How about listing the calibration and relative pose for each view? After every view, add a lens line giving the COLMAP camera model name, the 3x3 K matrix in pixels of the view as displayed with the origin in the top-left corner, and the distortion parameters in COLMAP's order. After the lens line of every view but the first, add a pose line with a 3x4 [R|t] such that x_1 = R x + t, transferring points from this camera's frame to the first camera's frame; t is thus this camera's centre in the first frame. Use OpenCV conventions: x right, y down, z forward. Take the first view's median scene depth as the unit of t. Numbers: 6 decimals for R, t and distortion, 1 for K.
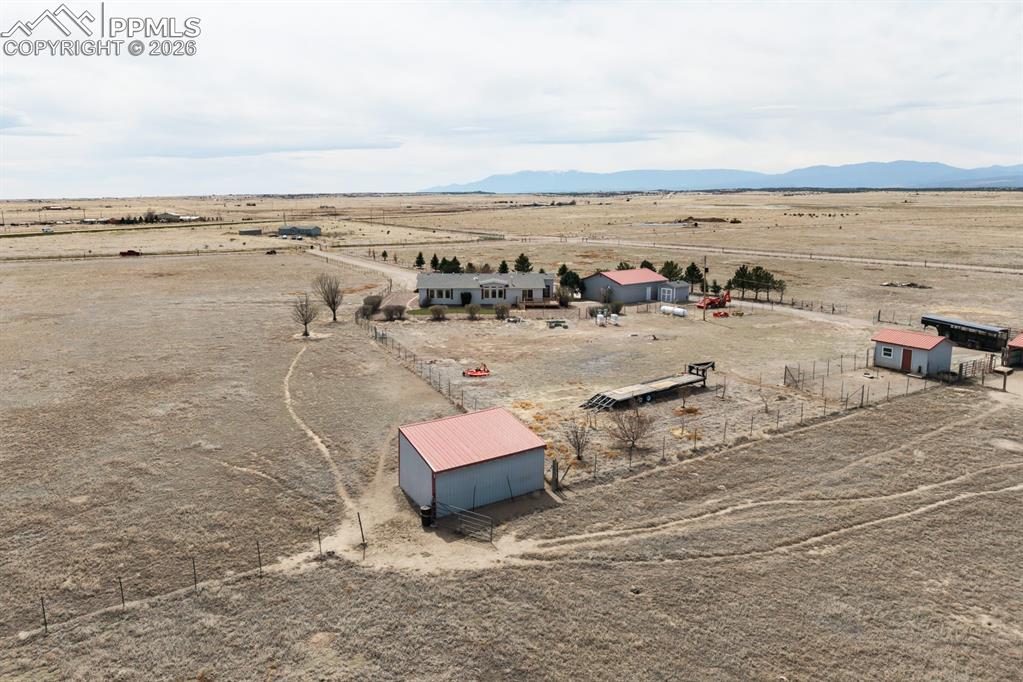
lens RADIAL K [[686.6, 0, 496.4], [0, 686.6, 340.9], [0, 0, 1]] dist [0.004515, -0.001011]
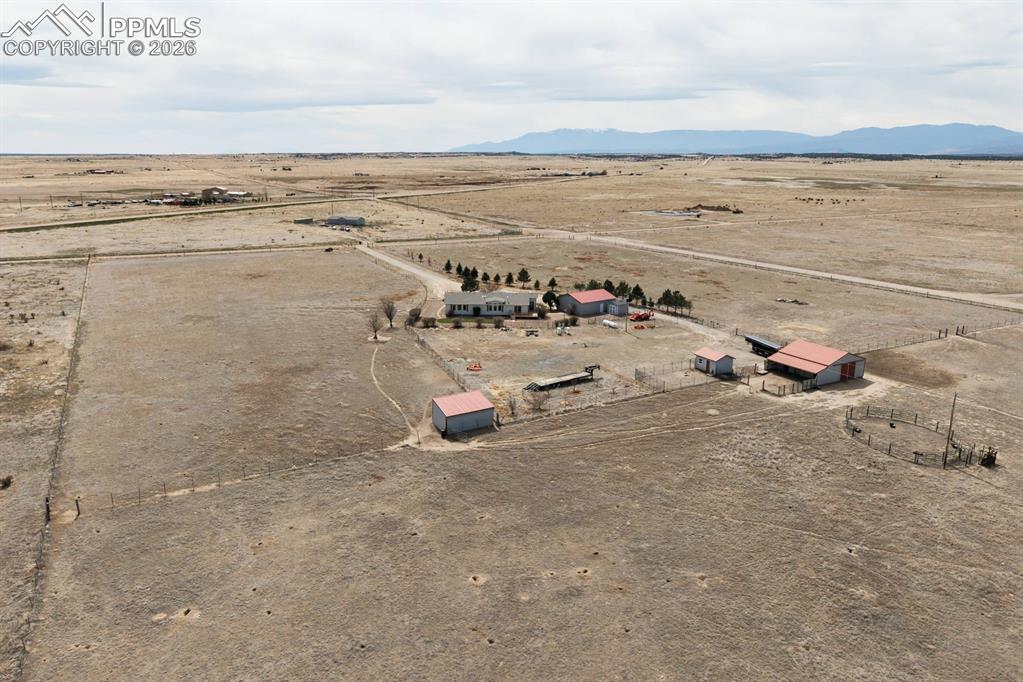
lens RADIAL K [[696.8, 0, 511.5], [0, 696.8, 341.0], [0, 0, 1]] dist [-0.000124, -0.000162]
pose [[0.999532, 0.018415, -0.024431, 0.081797], [-0.017117, 0.998483, 0.052341, -0.089424], [0.025358, -0.051898, 0.998330, -0.612863]]
